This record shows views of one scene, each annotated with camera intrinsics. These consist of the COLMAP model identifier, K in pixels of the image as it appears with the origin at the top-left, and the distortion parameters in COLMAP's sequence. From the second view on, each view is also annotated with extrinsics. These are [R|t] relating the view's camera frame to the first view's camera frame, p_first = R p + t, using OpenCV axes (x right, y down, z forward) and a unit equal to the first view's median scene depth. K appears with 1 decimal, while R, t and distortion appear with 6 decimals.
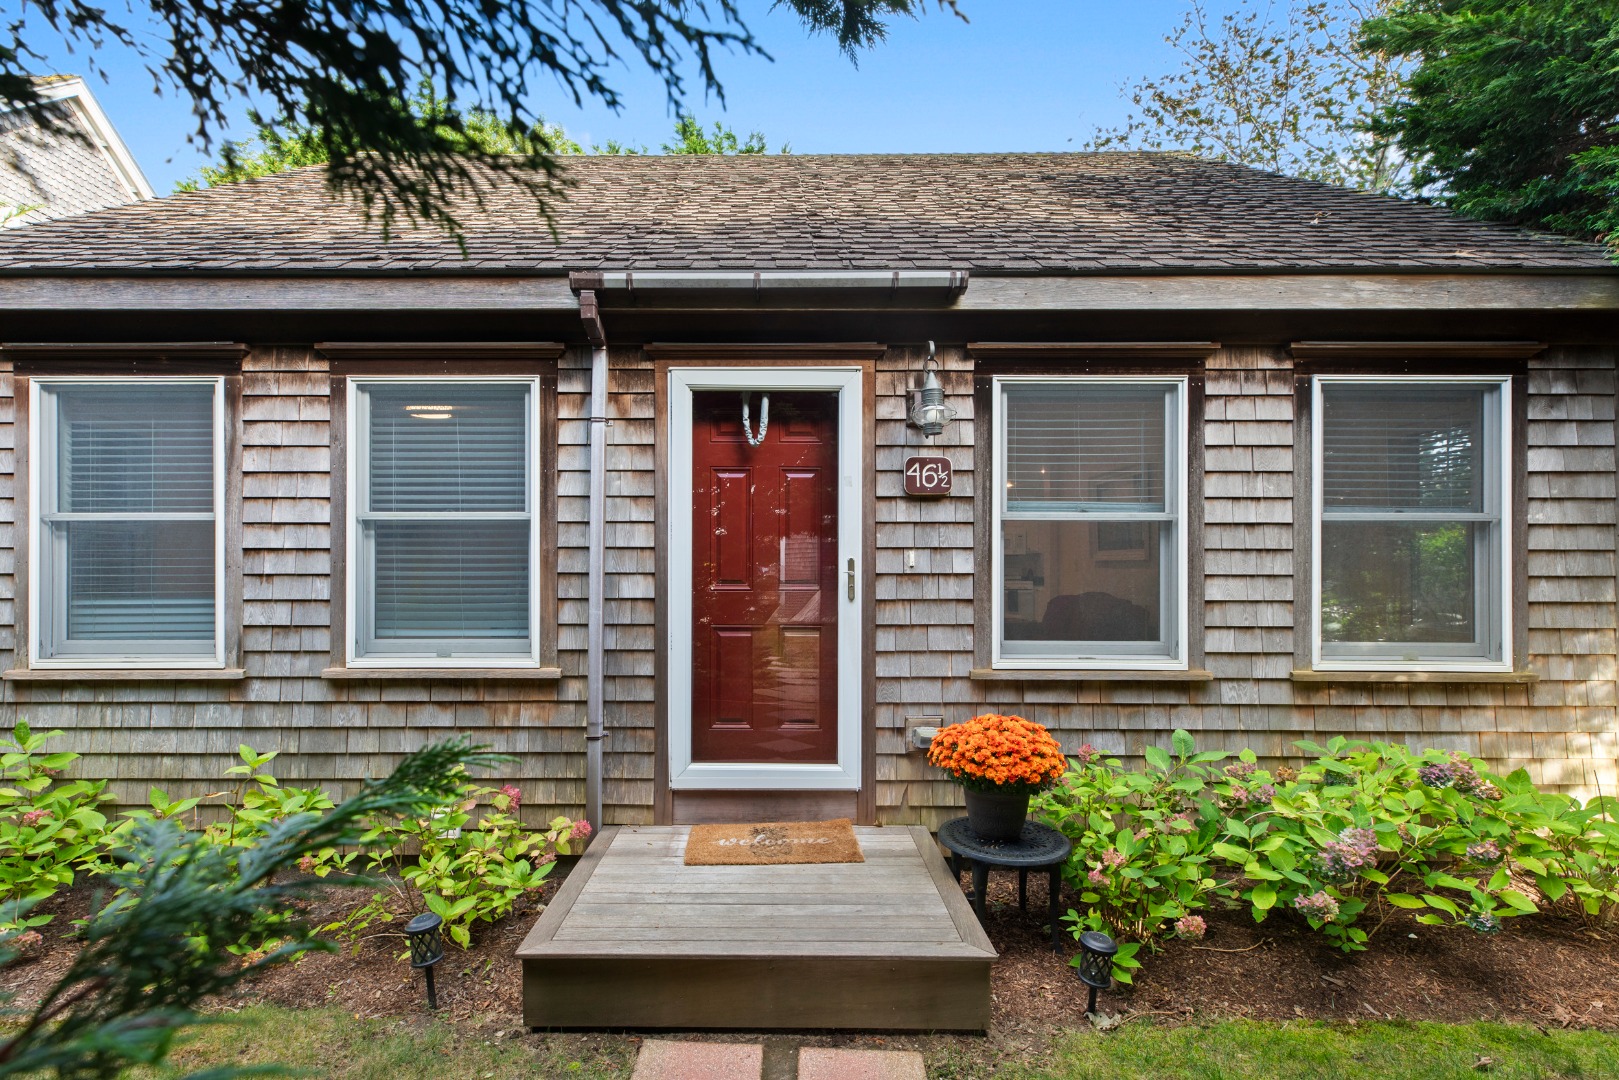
lens RADIAL K [[746.4, 0, 803.3], [0, 746.4, 567.5], [0, 0, 1]] dist [0.004572, -0.000393]
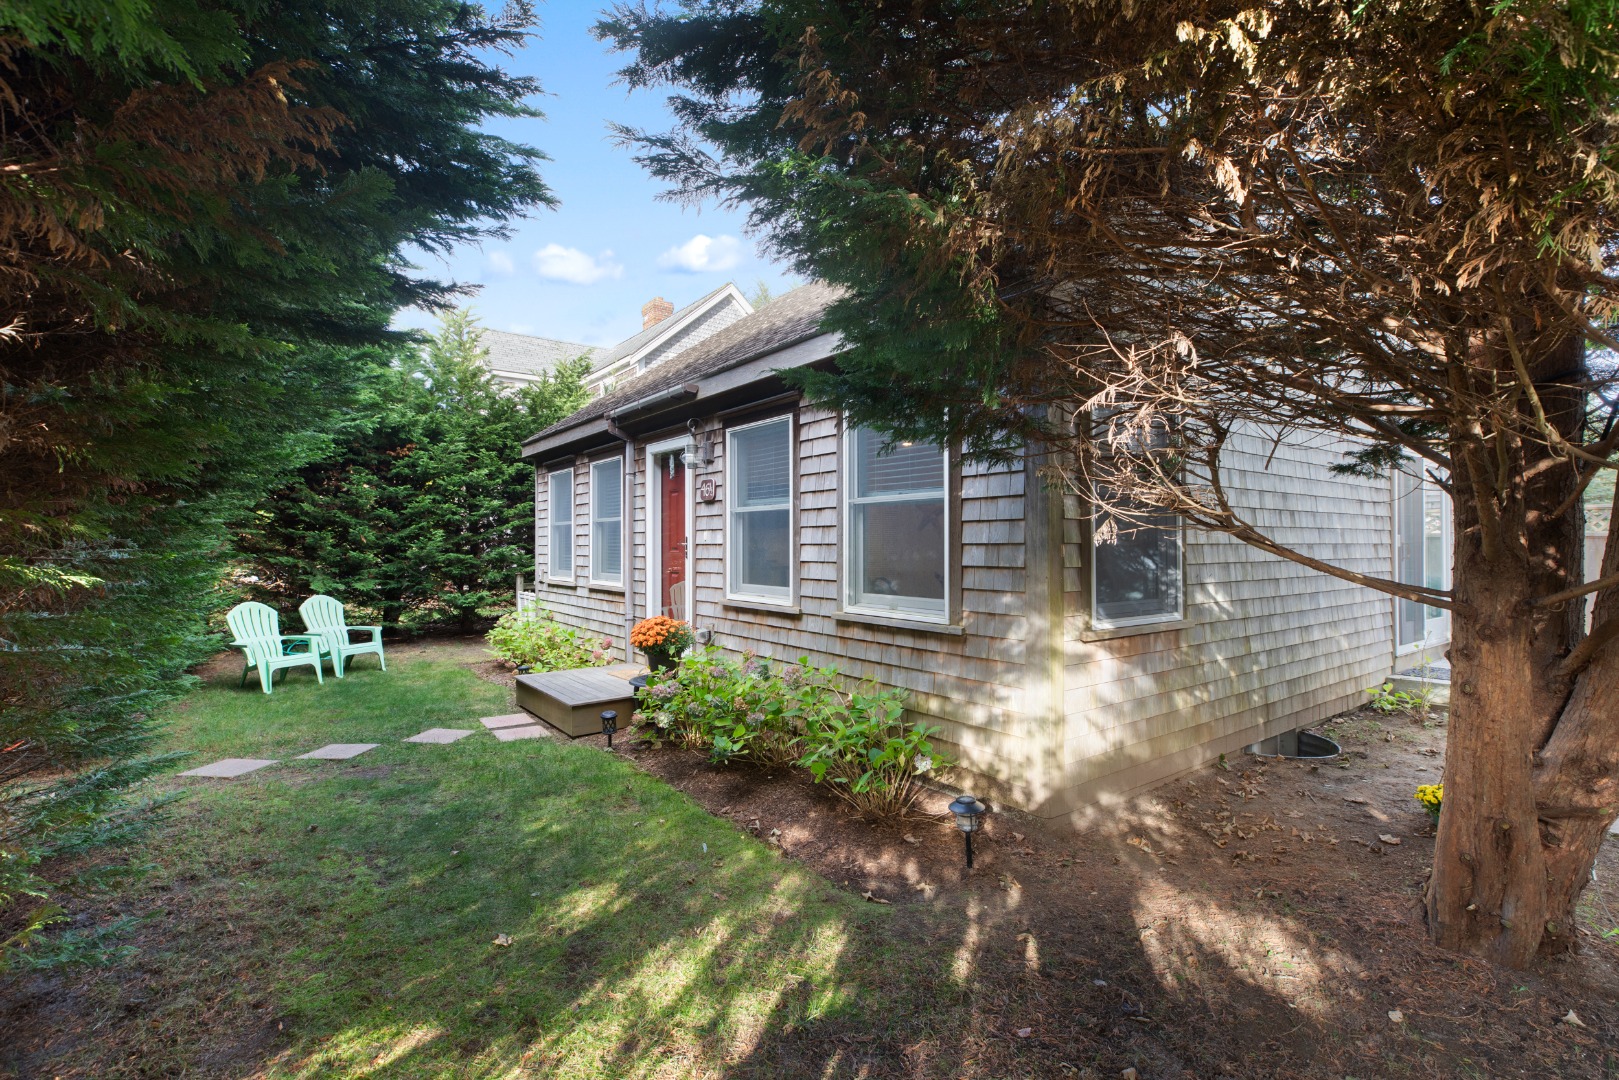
lens RADIAL K [[746.4, 0, 806.3], [0, 746.4, 542.0], [0, 0, 1]] dist [0.004572, -0.000393]
pose [[0.600448, -0.007939, -0.799624, 1.745109], [0.001714, 0.999961, -0.008641, 0.019249], [0.799662, 0.003817, 0.600438, 0.106596]]
